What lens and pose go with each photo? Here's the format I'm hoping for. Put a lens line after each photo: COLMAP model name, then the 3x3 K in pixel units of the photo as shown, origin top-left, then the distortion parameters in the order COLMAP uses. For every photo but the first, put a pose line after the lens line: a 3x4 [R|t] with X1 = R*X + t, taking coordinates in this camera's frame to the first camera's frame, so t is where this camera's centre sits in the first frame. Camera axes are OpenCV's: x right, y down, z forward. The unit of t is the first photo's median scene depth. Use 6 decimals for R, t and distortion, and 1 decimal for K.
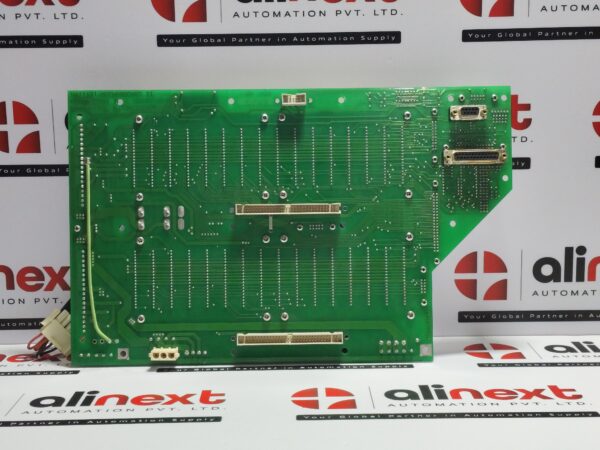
lens RADIAL K [[900.8, 0, 300.0], [0, 900.8, 225.0], [0, 0, 1]] dist [0.045438, 0.133884]
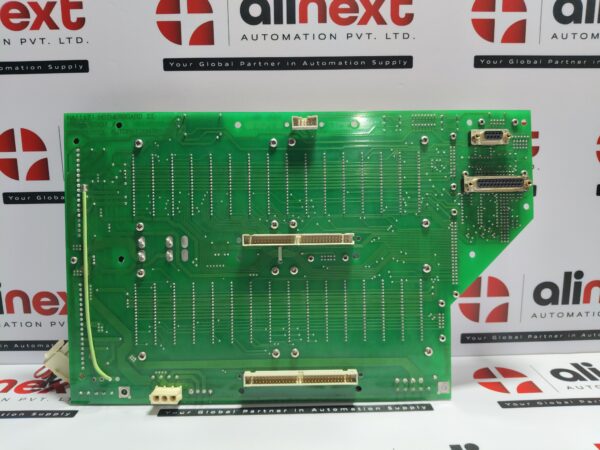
lens RADIAL K [[463.0, 0, 300.0], [0, 463.0, 225.0], [0, 0, 1]] dist [0.006413, -0.058194]
pose [[0.999909, -0.000193, 0.013501, -0.018110], [0.000023, 0.999921, 0.012586, -0.038594], [-0.013502, -0.012585, 0.999830, 0.515009]]
